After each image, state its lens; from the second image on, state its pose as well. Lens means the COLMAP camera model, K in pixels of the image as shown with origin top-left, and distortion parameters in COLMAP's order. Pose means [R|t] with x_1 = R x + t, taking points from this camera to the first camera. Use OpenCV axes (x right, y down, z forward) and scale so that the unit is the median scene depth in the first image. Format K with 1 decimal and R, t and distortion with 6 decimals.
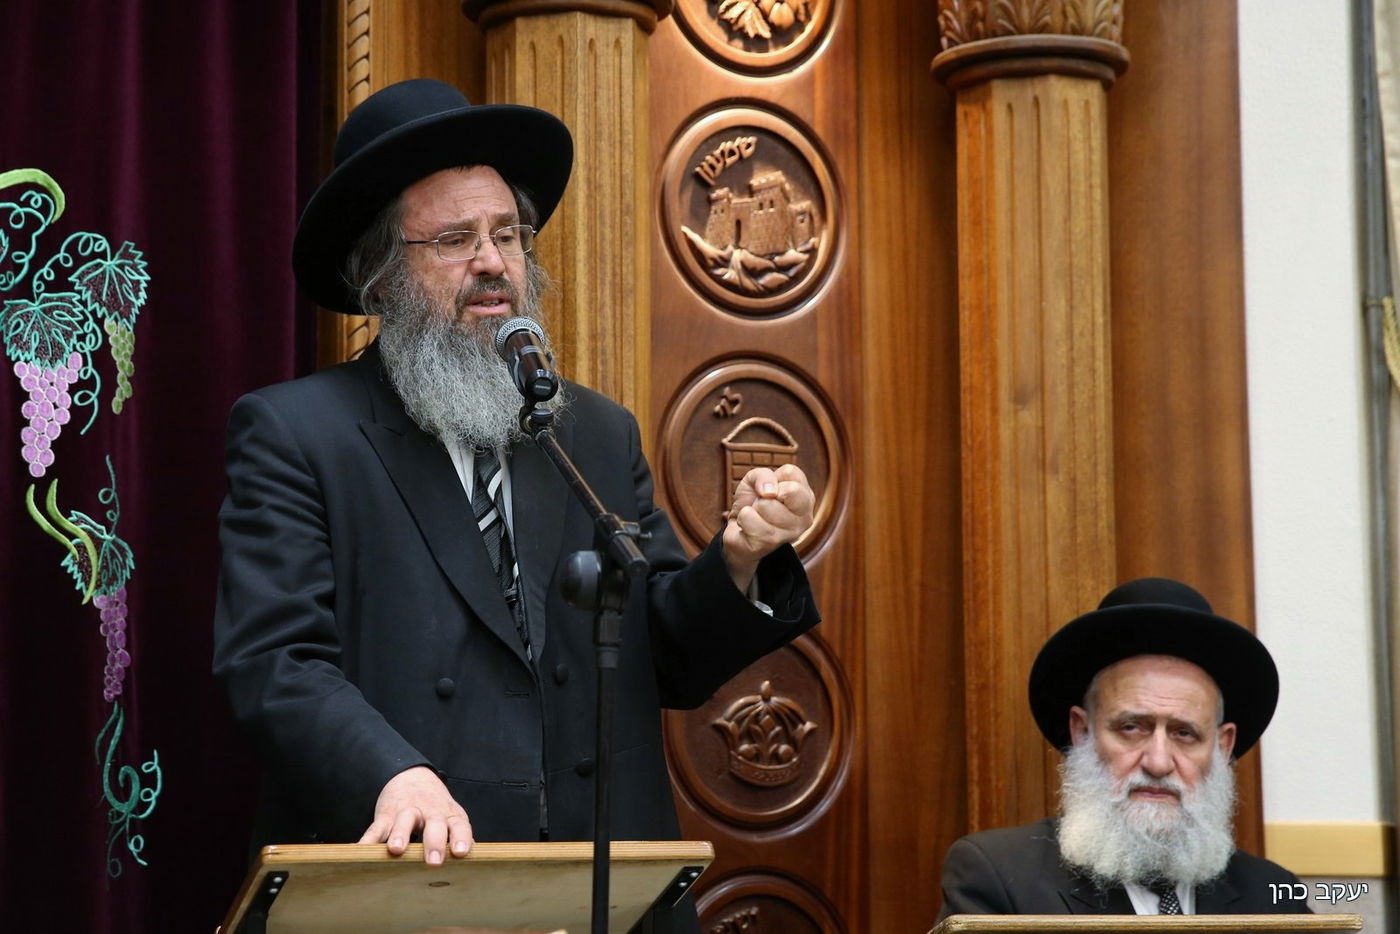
lens RADIAL K [[2860.7, 0, 700.0], [0, 2860.7, 467.0], [0, 0, 1]] dist [0.060777, -0.117737]
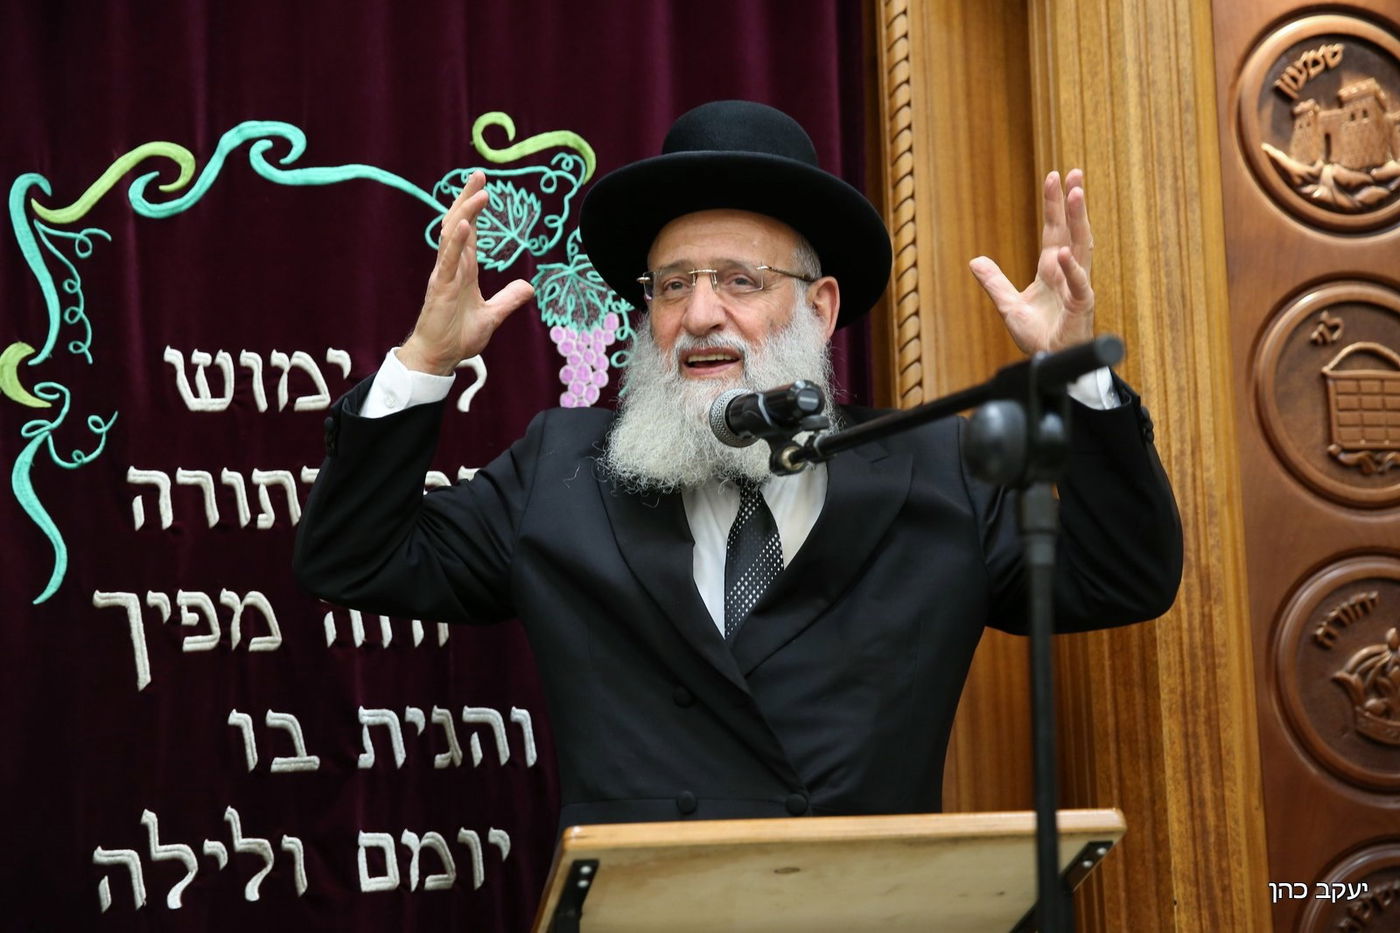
lens RADIAL K [[2345.1, 0, 699.9], [0, 2345.1, 448.9], [0, 0, 1]] dist [0.143528, -0.050640]
pose [[0.961875, -0.066721, -0.265226, 0.015914], [0.060304, 0.997658, -0.032275, 0.029628], [0.266759, 0.015050, 0.963646, 0.220825]]
